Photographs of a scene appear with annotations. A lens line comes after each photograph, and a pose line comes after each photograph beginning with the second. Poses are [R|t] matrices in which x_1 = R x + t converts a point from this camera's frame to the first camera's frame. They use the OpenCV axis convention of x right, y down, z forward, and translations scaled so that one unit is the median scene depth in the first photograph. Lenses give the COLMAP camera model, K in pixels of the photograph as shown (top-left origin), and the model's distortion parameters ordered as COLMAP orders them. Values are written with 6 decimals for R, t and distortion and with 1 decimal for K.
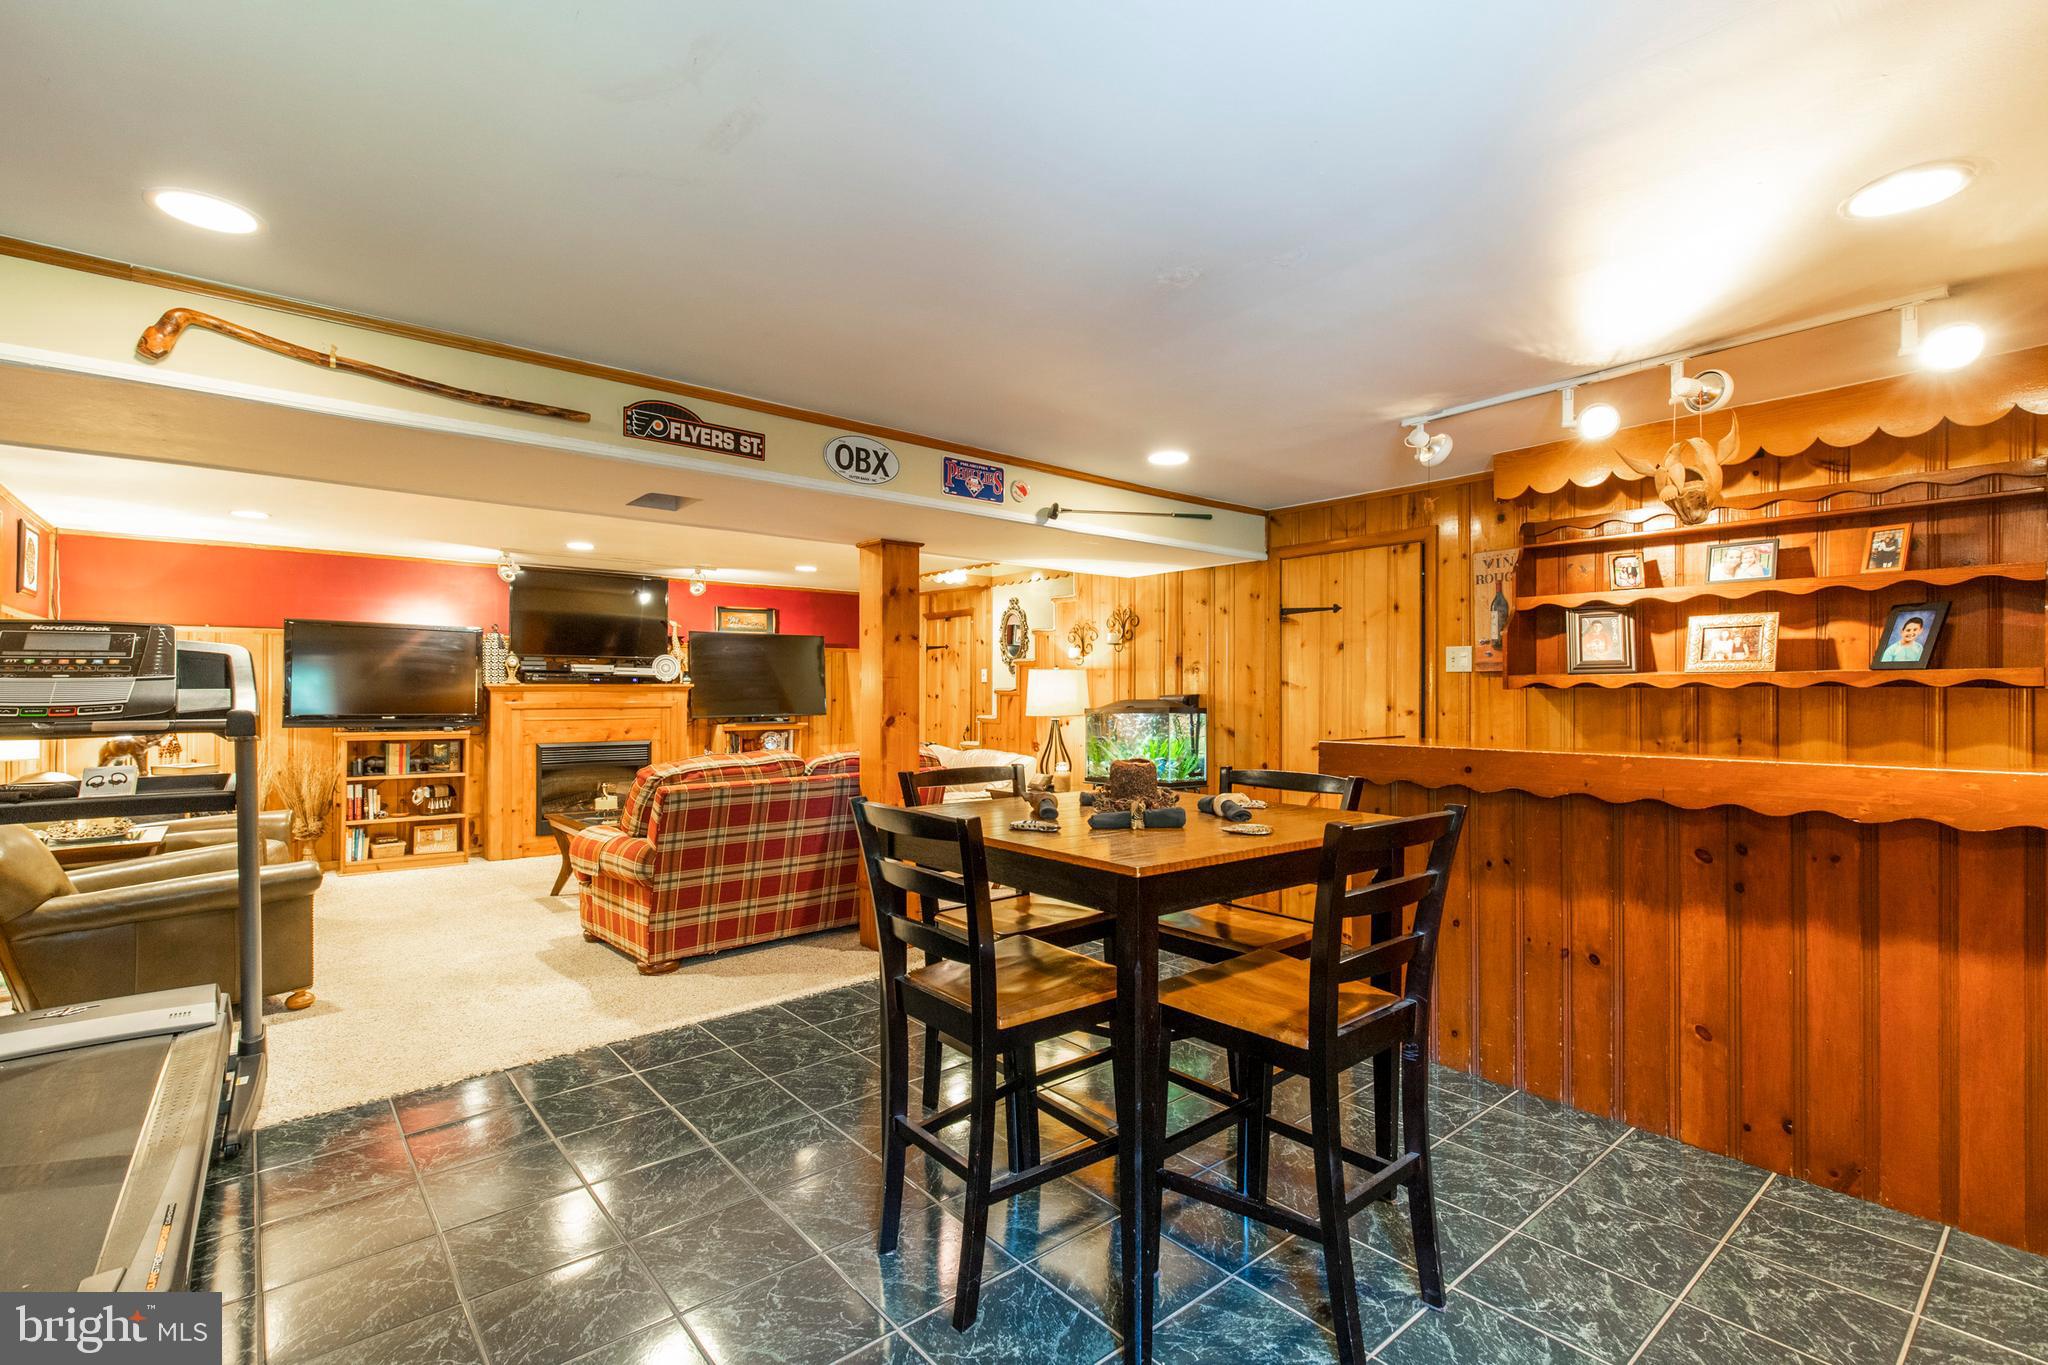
lens RADIAL K [[917.2, 0, 1027.1], [0, 917.2, 682.9], [0, 0, 1]] dist [0.008341, -0.002225]
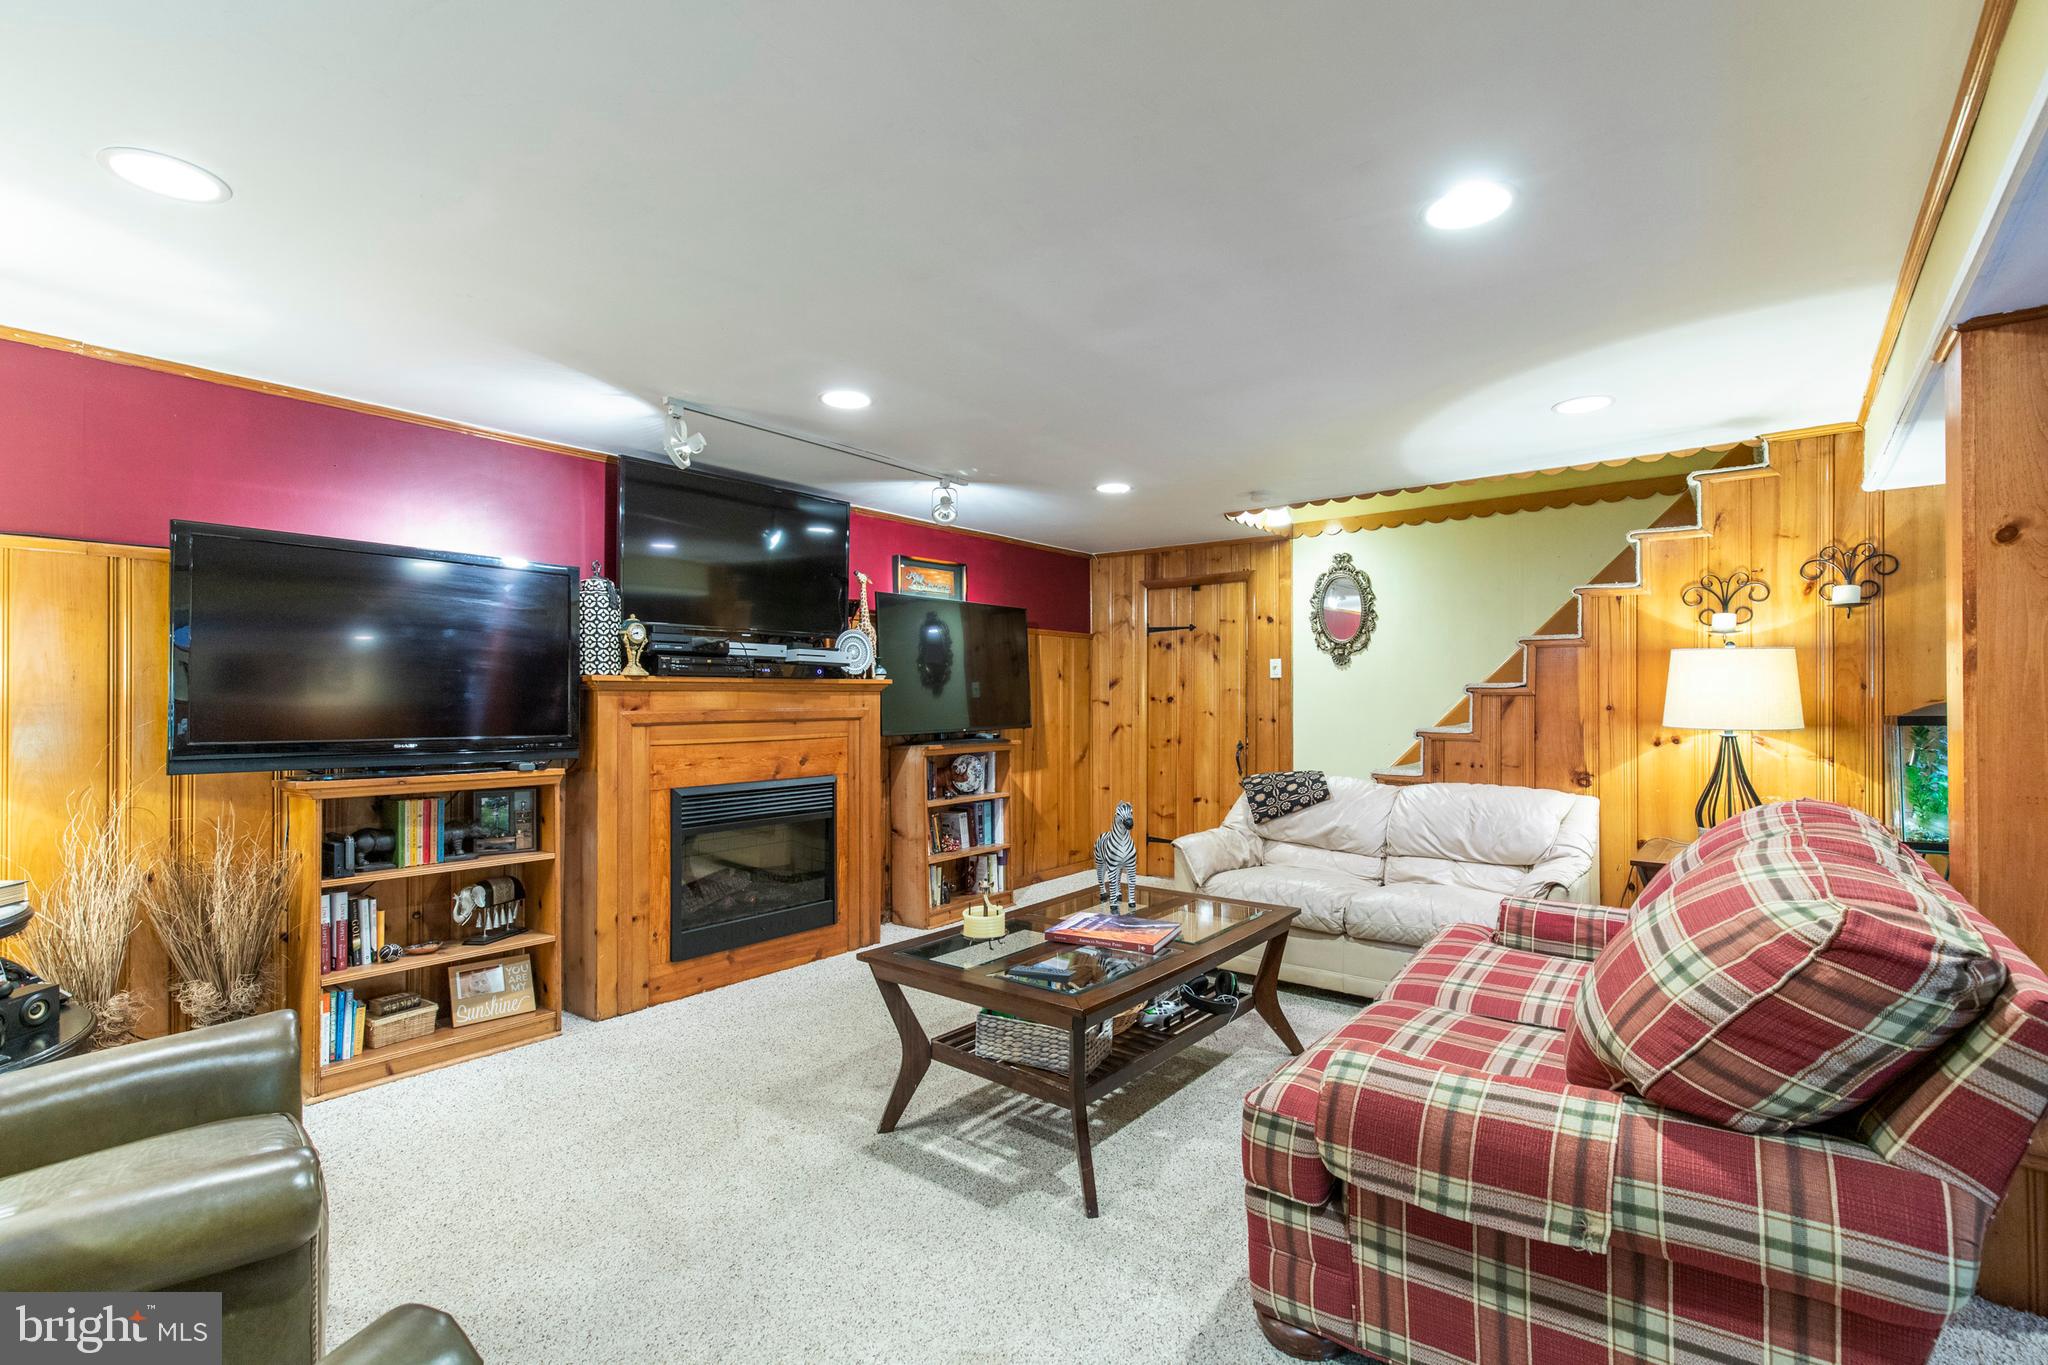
lens RADIAL K [[917.2, 0, 1030.0], [0, 917.2, 691.1], [0, 0, 1]] dist [0.008341, -0.002225]
pose [[0.979967, -0.001747, 0.199151, -0.448026], [0.001331, 0.999997, 0.002220, 0.008513], [-0.199154, -0.001911, 0.979966, 0.448467]]
